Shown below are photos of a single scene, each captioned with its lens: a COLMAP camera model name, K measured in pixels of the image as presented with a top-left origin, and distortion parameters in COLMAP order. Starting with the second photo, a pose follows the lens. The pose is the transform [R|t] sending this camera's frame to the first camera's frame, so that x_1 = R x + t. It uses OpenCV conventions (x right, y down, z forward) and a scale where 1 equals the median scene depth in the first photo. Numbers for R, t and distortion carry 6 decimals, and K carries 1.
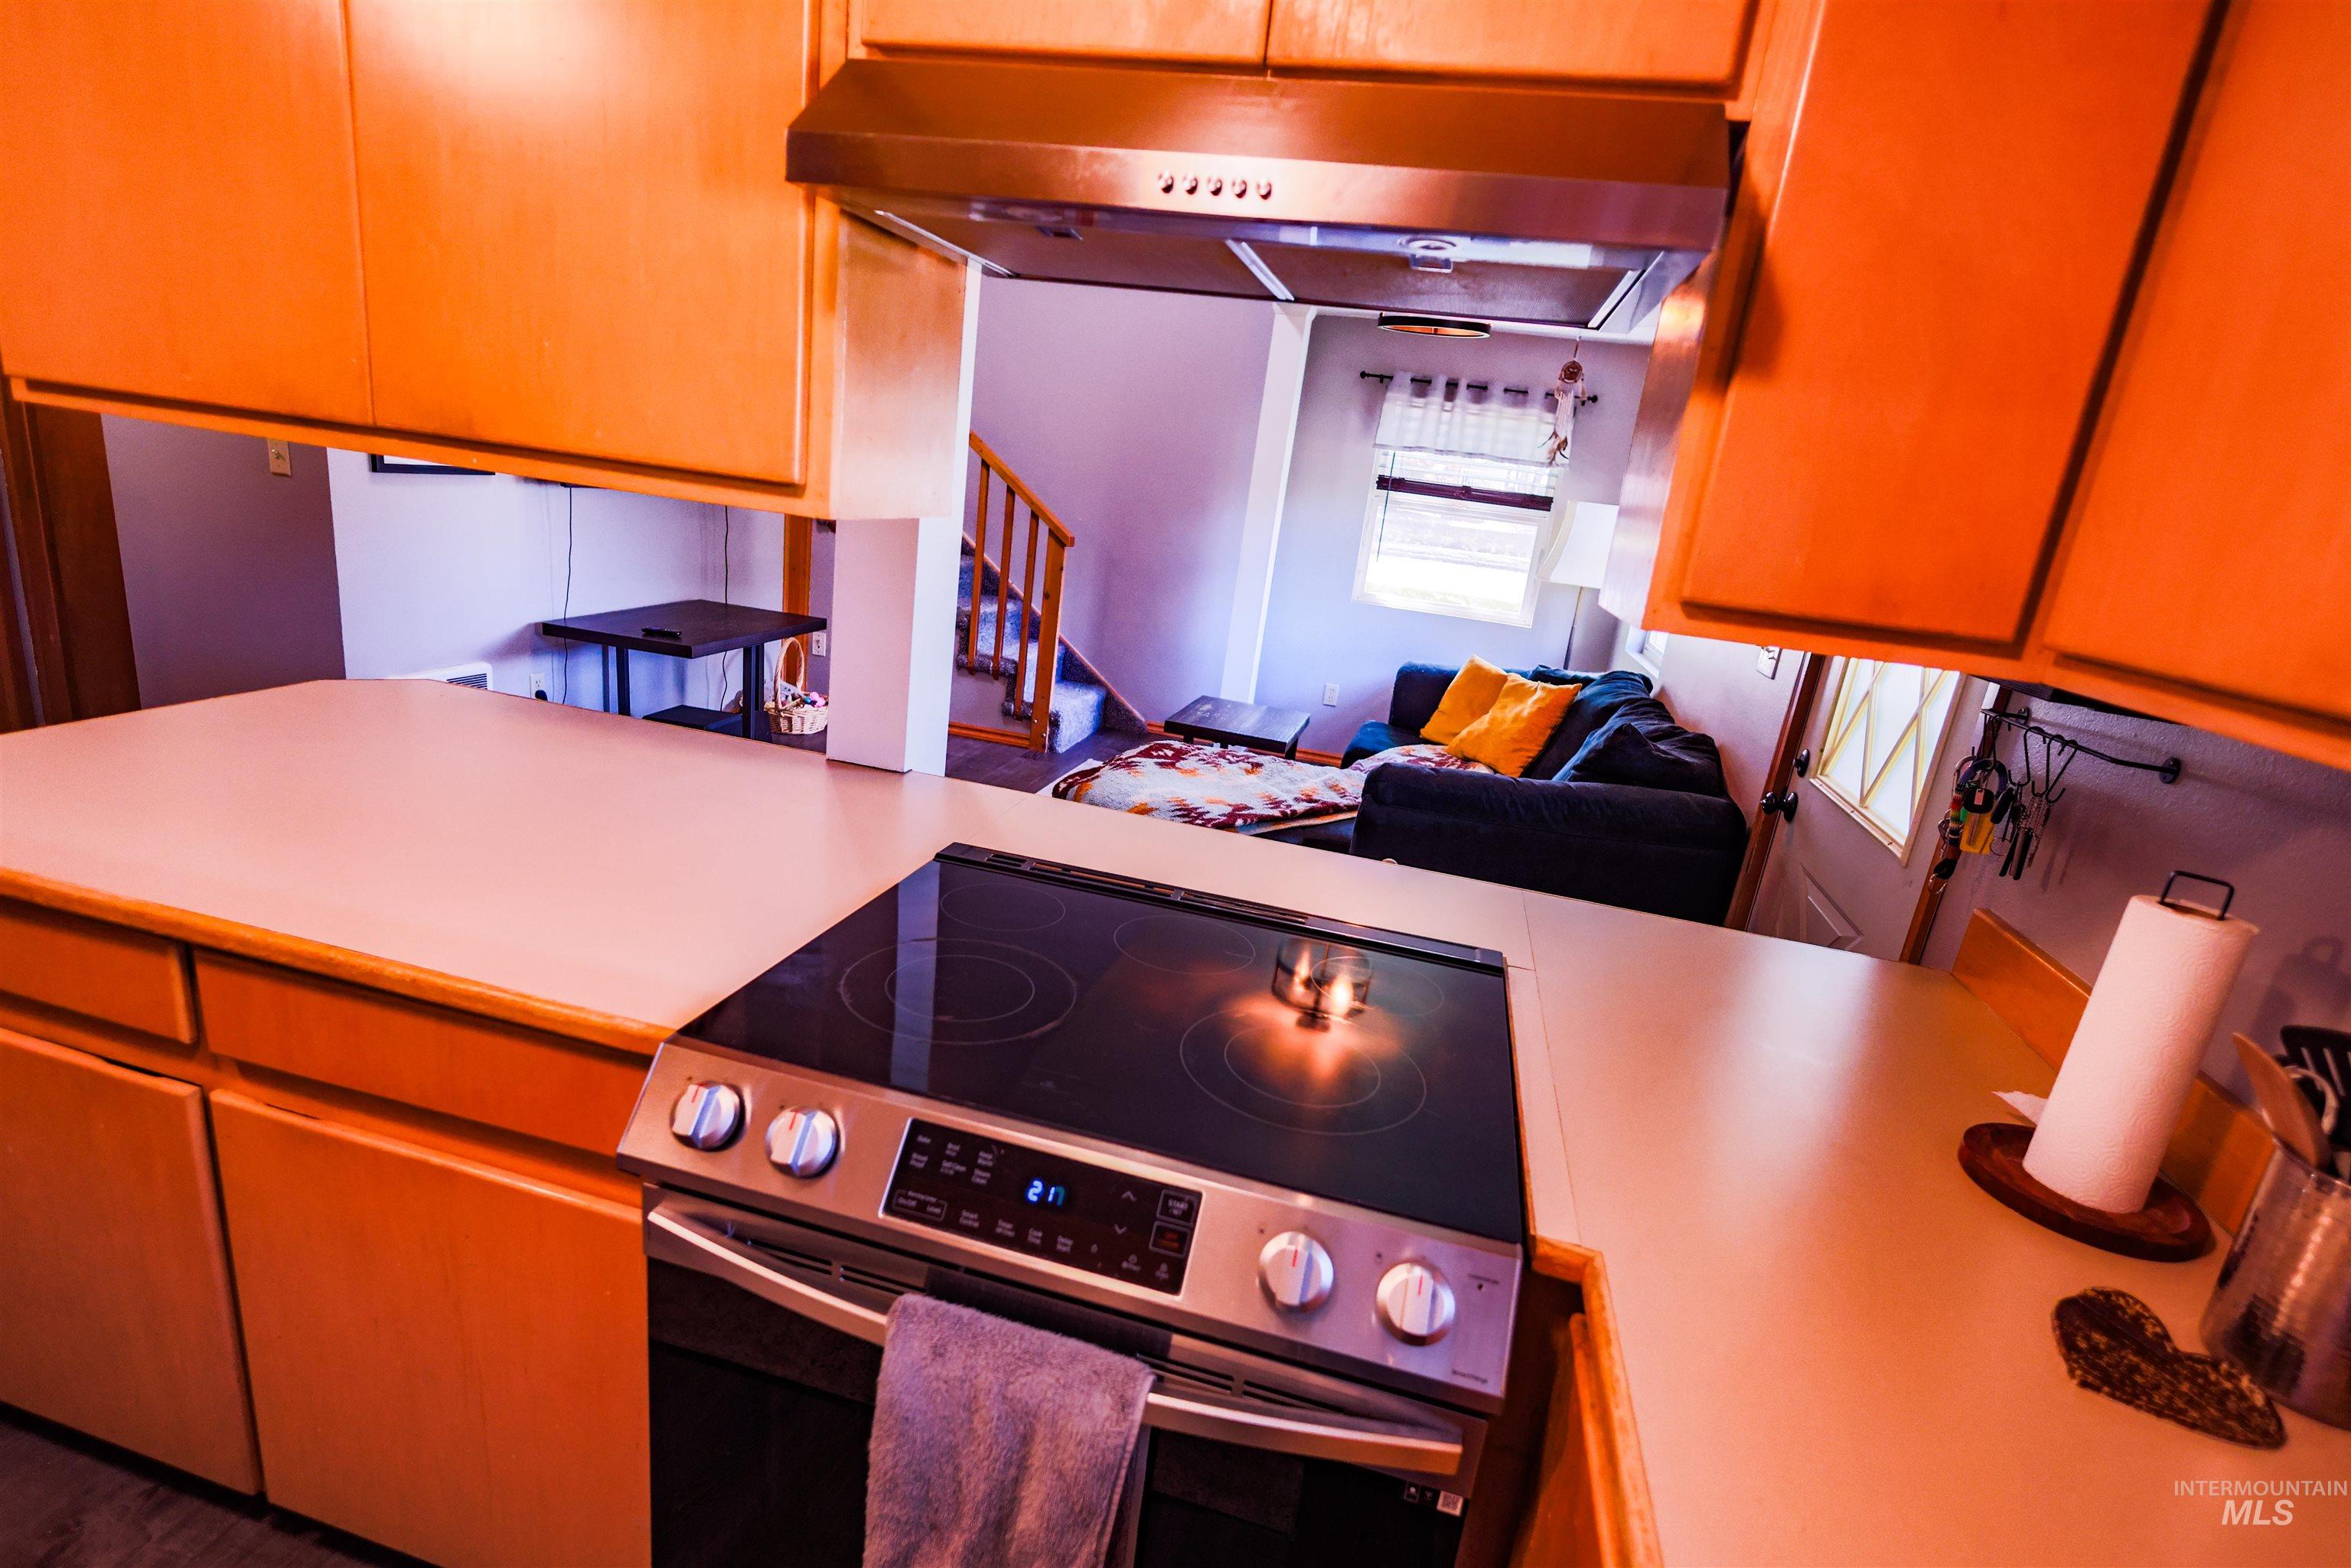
lens RADIAL K [[1146.6, 0, 1180.5], [0, 1146.6, 798.3], [0, 0, 1]] dist [-0.002013, 0.001942]
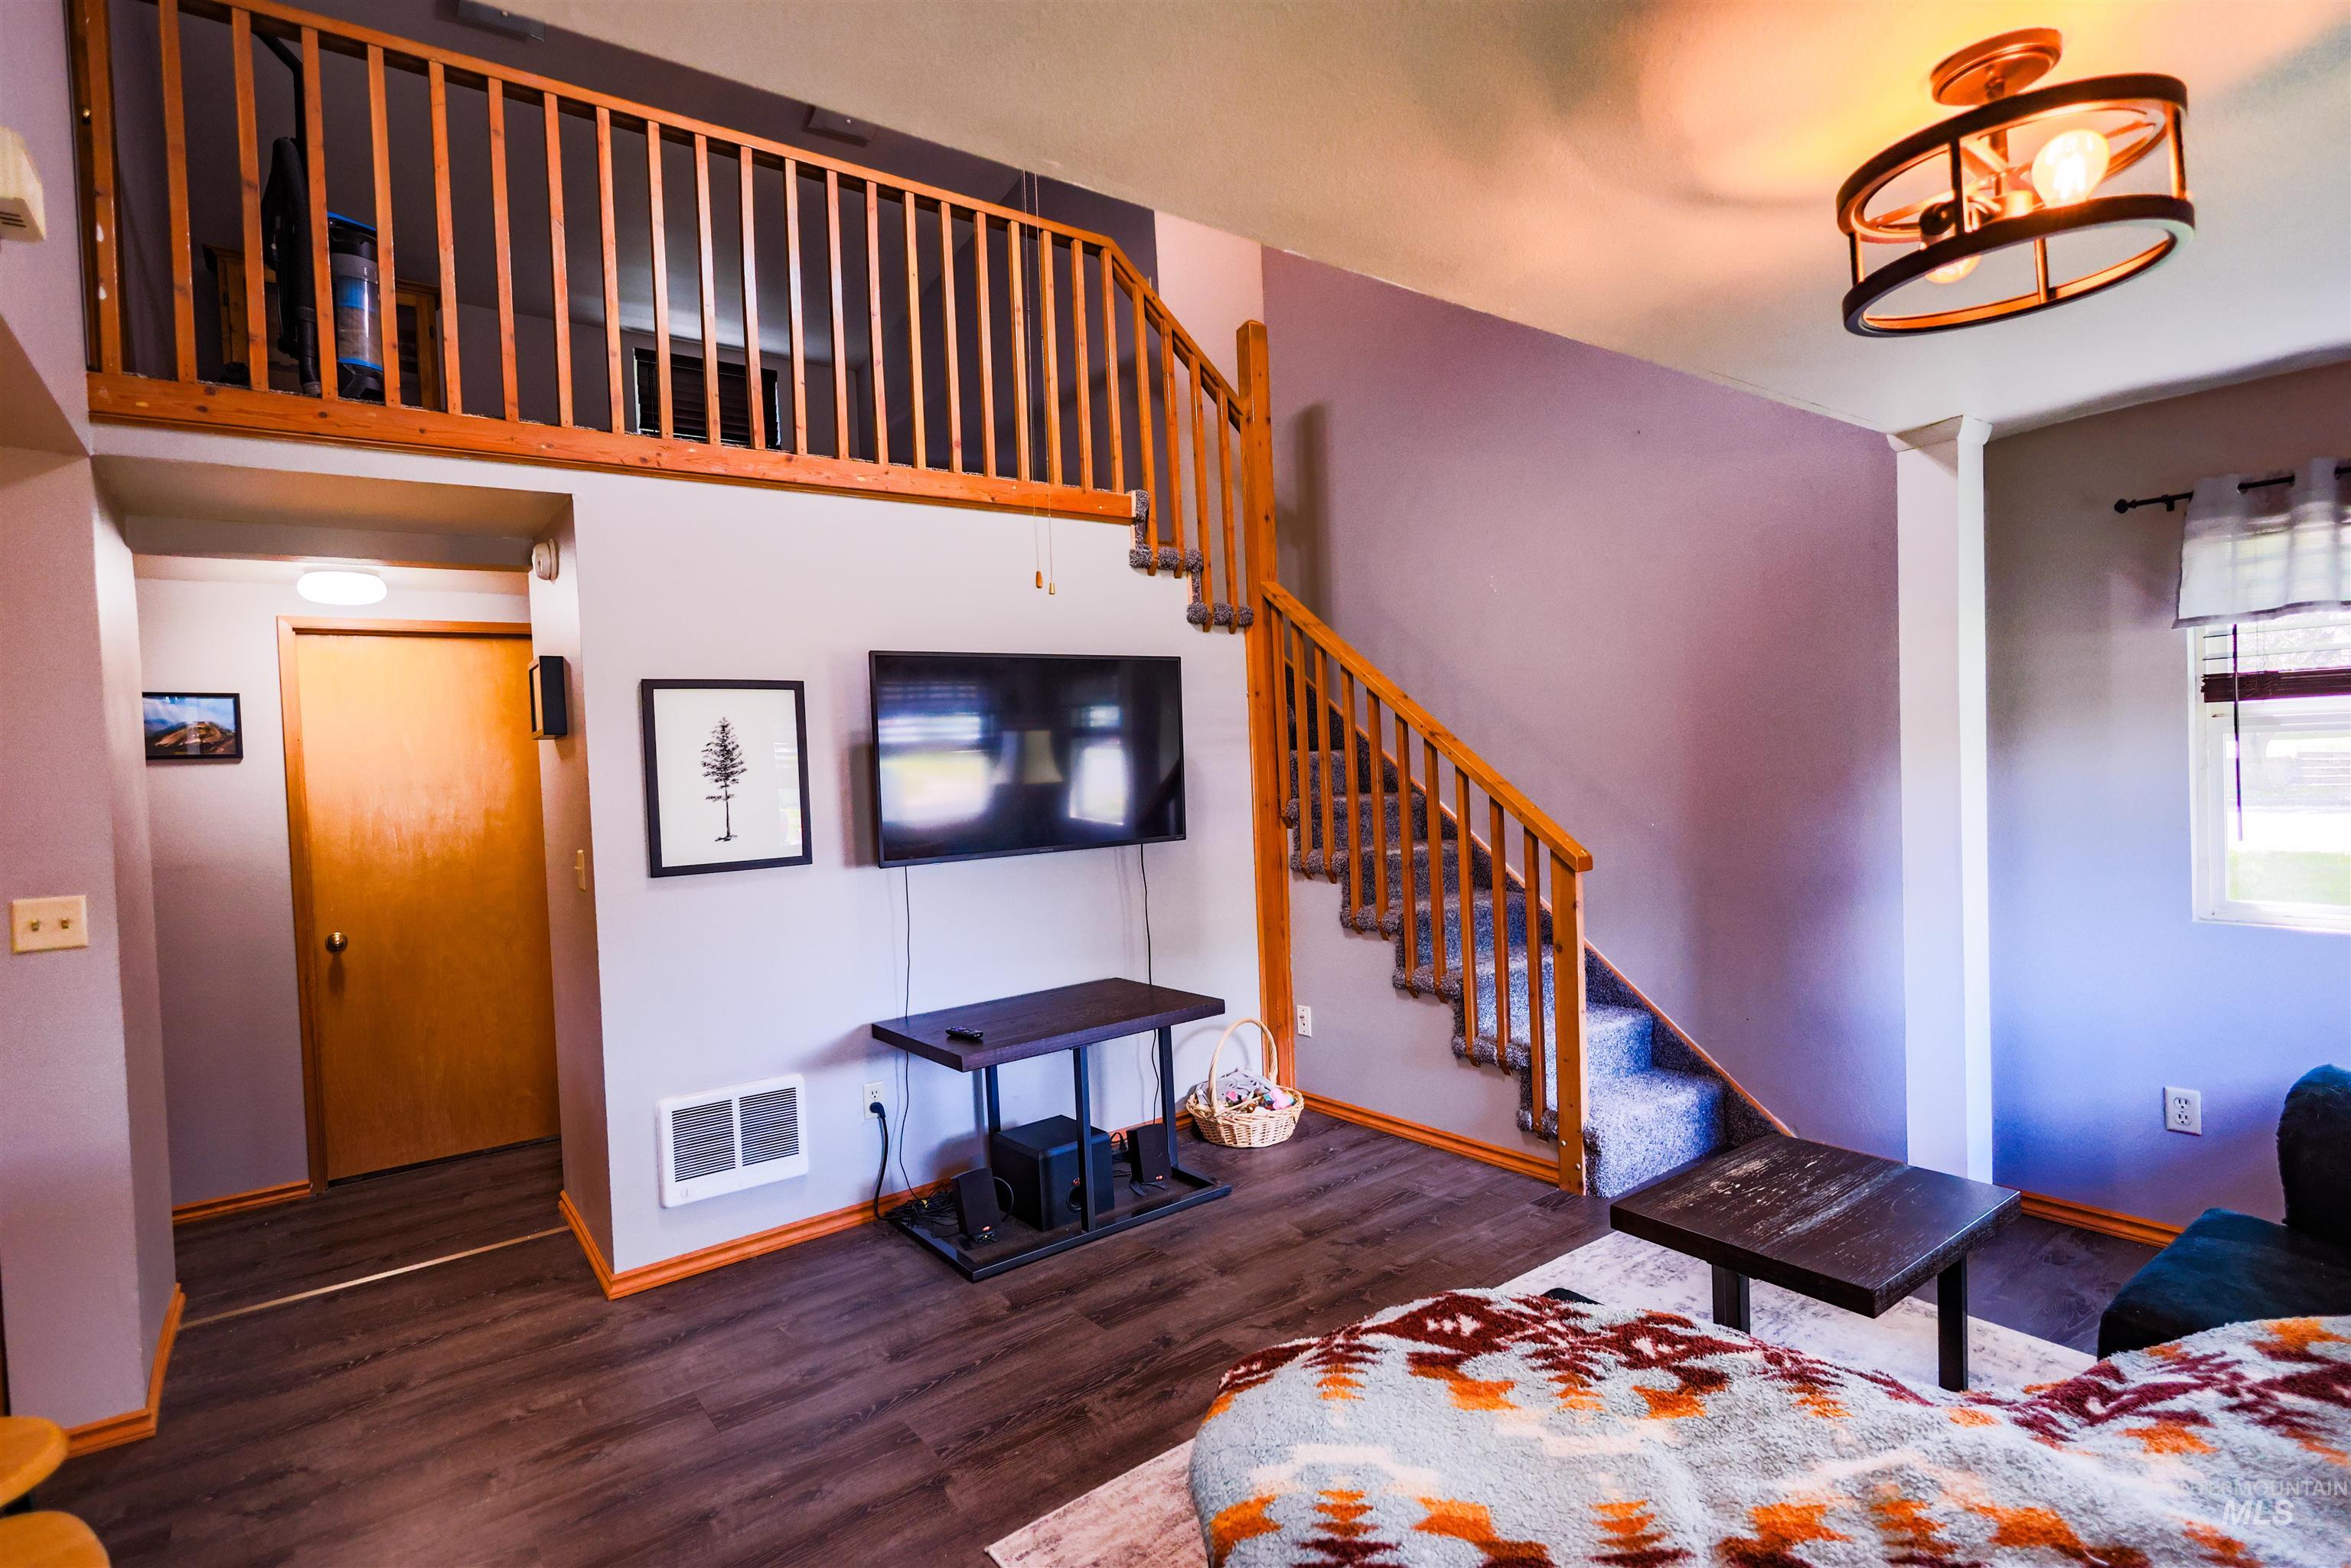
lens RADIAL K [[1146.6, 0, 1191.0], [0, 1146.6, 791.8], [0, 0, 1]] dist [-0.002013, 0.001942]
pose [[0.768176, -0.135294, -0.625781, 0.148080], [-0.047495, 0.962682, -0.266435, -0.079646], [0.638475, 0.234390, 0.733083, 0.372755]]
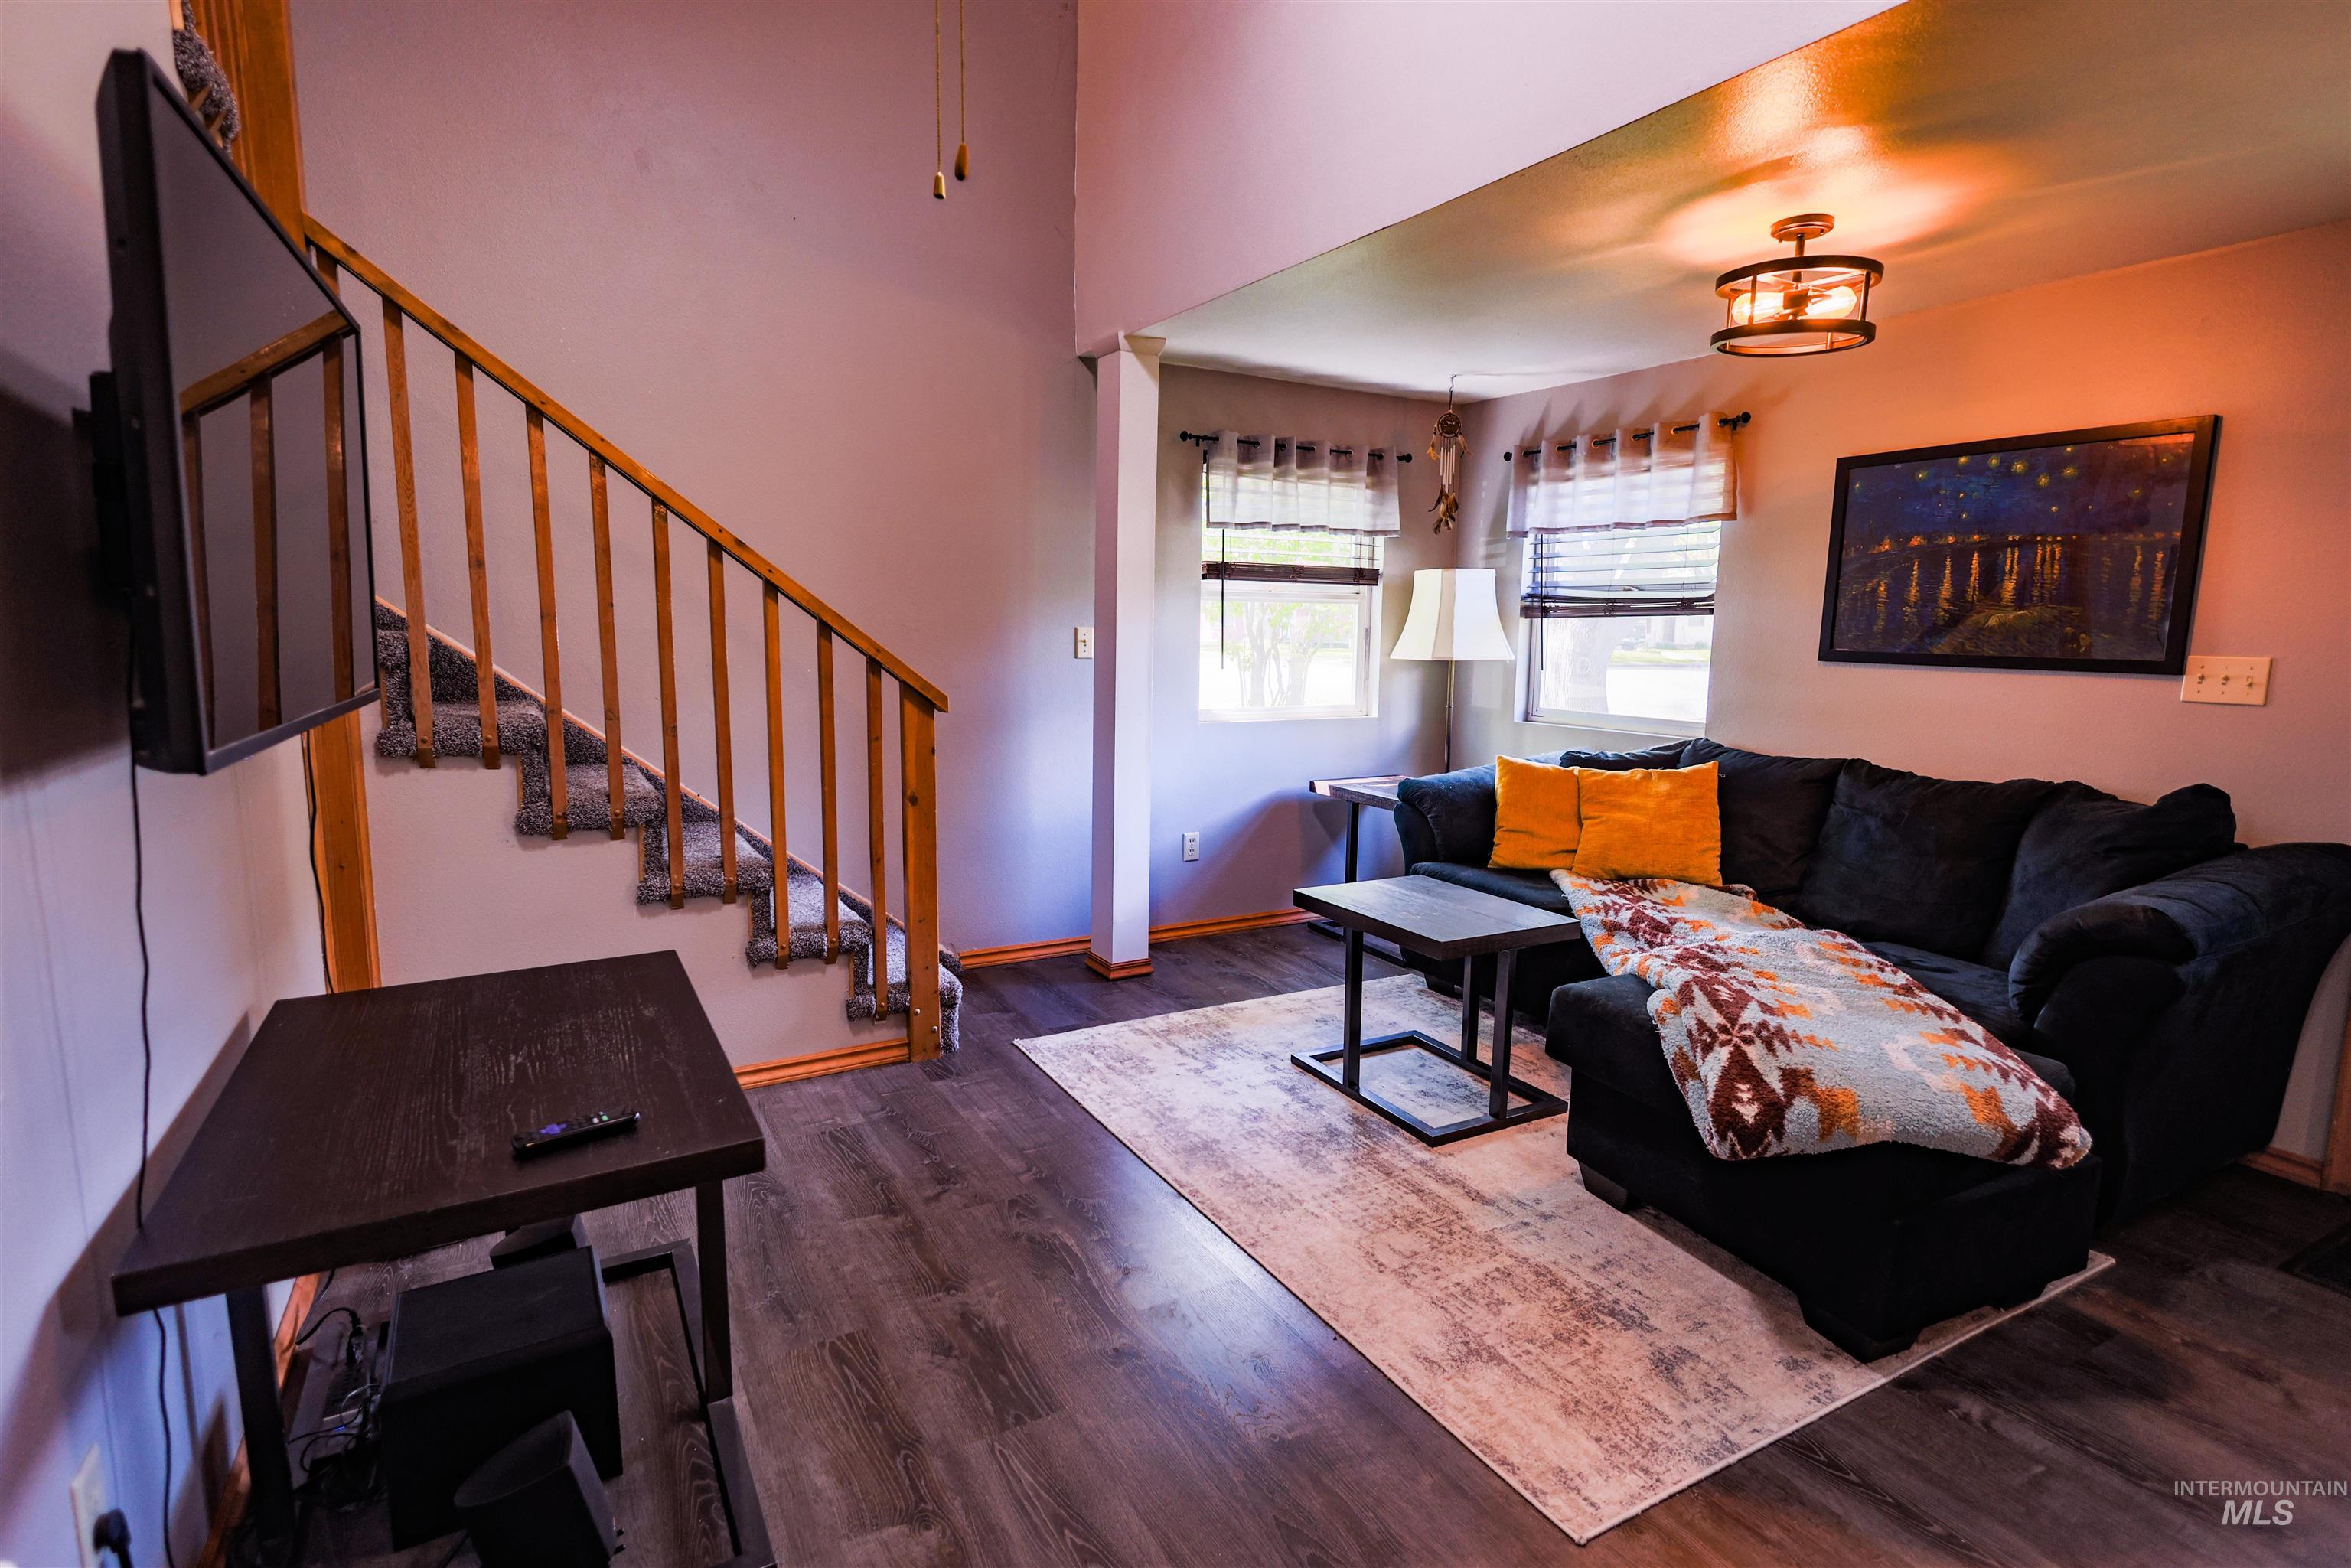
lens RADIAL K [[1146.6, 0, 1183.0], [0, 1146.6, 783.3], [0, 0, 1]] dist [-0.002013, 0.001942]
pose [[0.724630, -0.205079, 0.657916, -0.411873], [0.266304, 0.963863, 0.007139, -0.155739], [-0.635605, 0.170033, 0.753057, 0.476566]]
